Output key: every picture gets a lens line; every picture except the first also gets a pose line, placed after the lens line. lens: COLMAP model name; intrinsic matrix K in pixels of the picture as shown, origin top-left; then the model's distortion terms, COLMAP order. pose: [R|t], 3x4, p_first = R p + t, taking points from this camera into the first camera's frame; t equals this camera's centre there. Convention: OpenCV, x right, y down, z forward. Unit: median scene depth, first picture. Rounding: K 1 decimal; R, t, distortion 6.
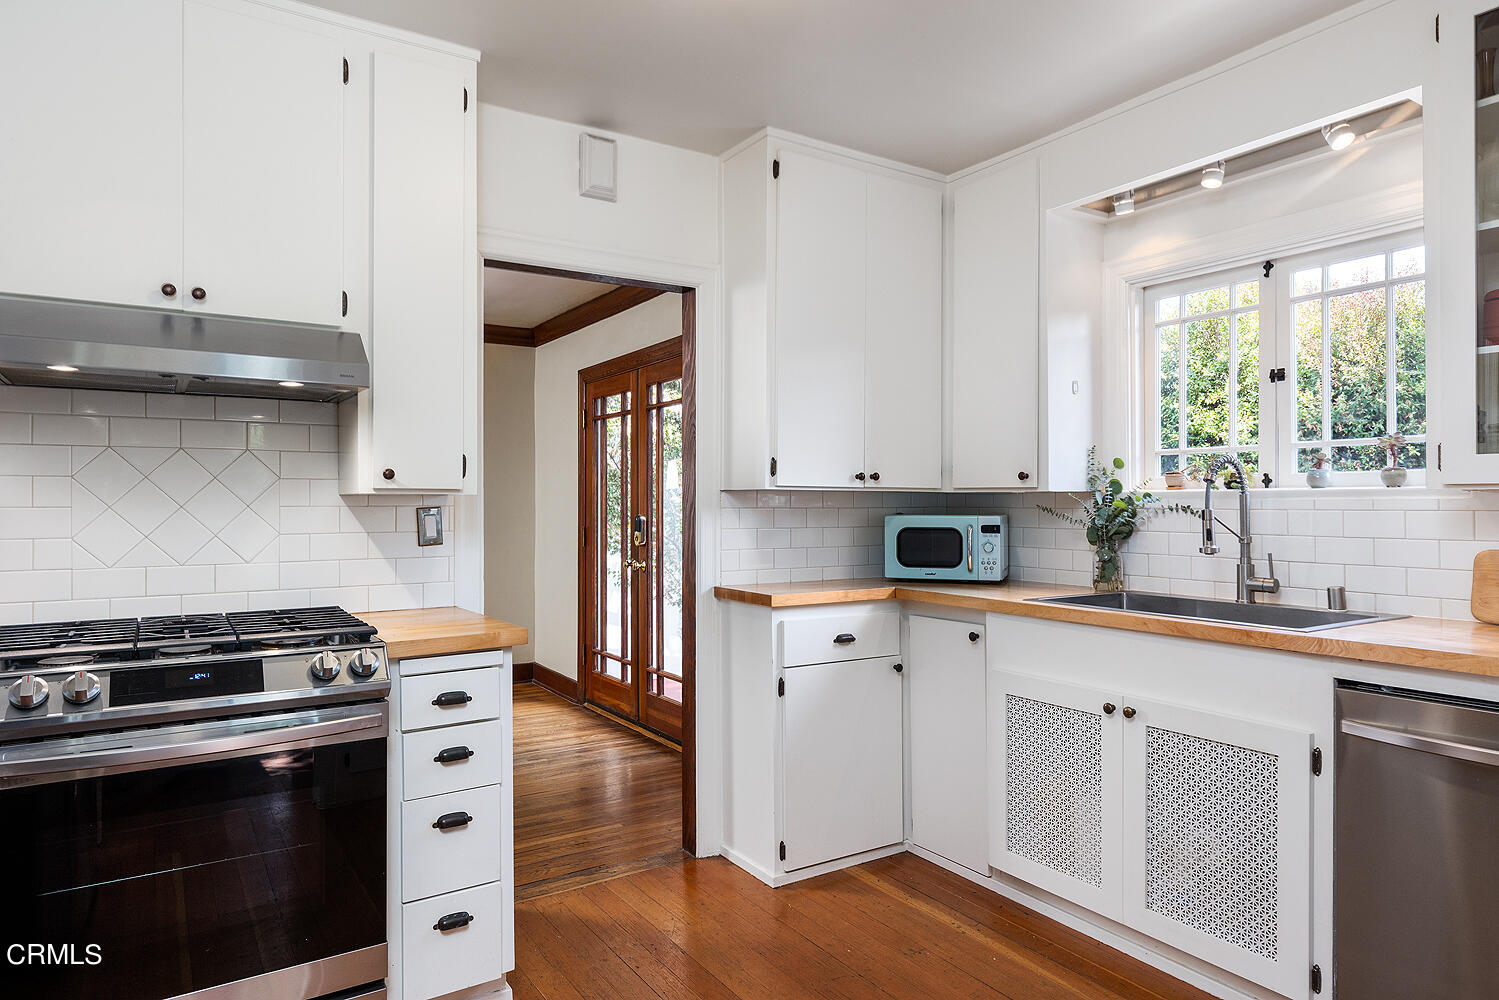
lens RADIAL K [[900.5, 0, 744.1], [0, 900.5, 503.6], [0, 0, 1]] dist [0.003415, -0.003639]
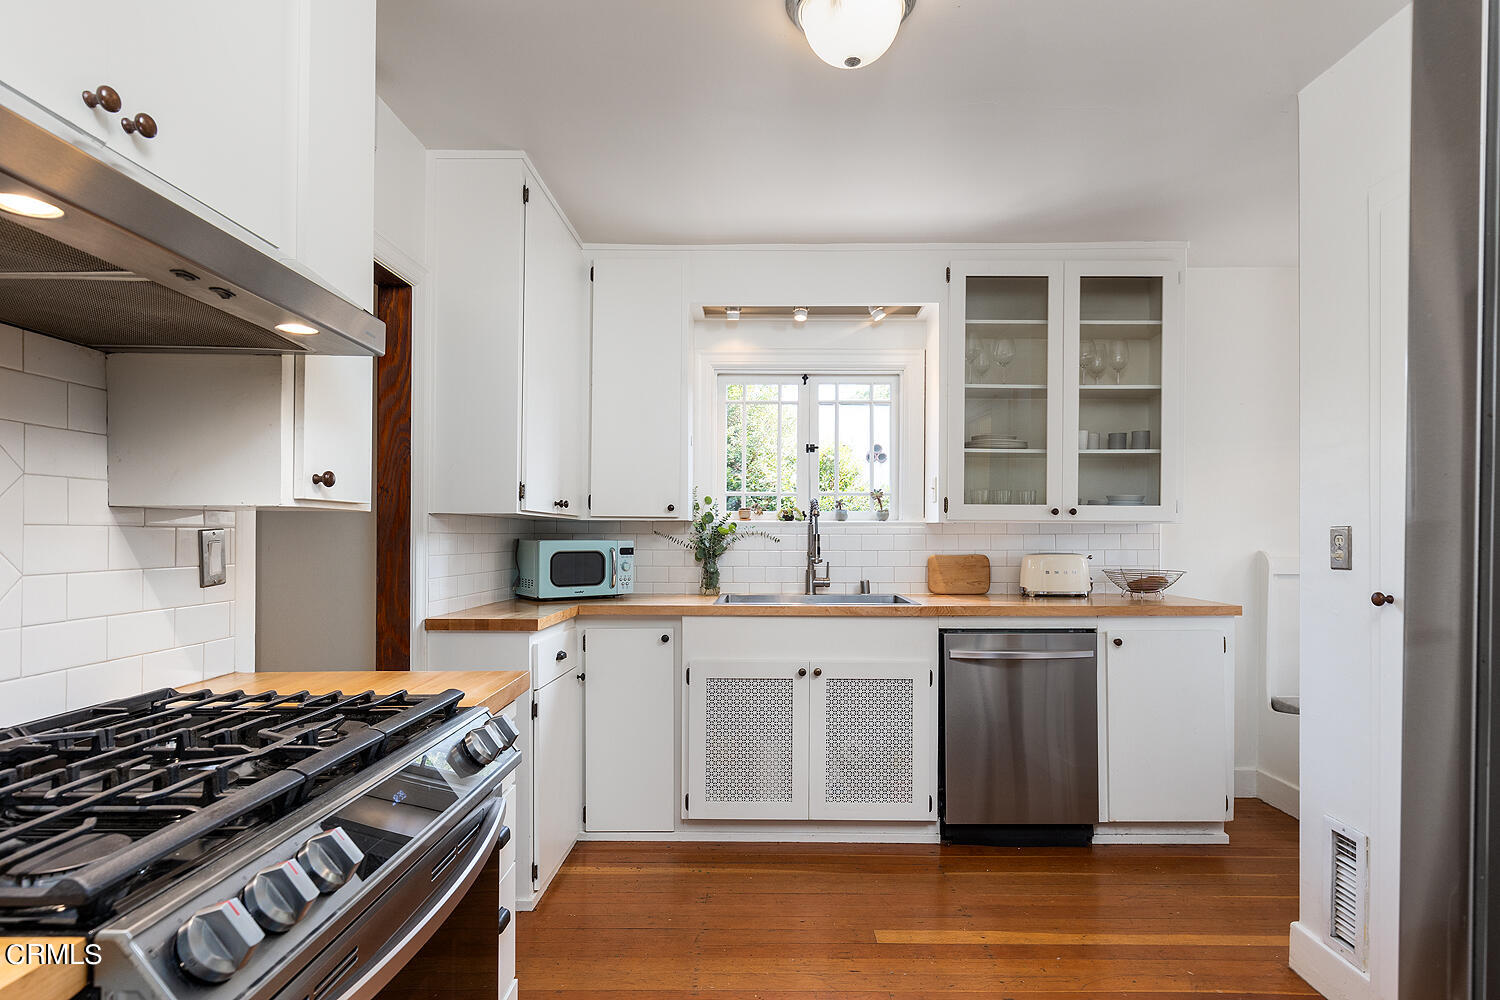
lens RADIAL K [[788.6, 0, 770.6], [0, 788.6, 531.3], [0, 0, 1]] dist [-0.008432, -0.001176]
pose [[0.537925, 0.004659, 0.842980, -0.562338], [-0.002260, 0.999989, -0.004085, 0.006373], [-0.842990, 0.000292, 0.537930, 0.301606]]
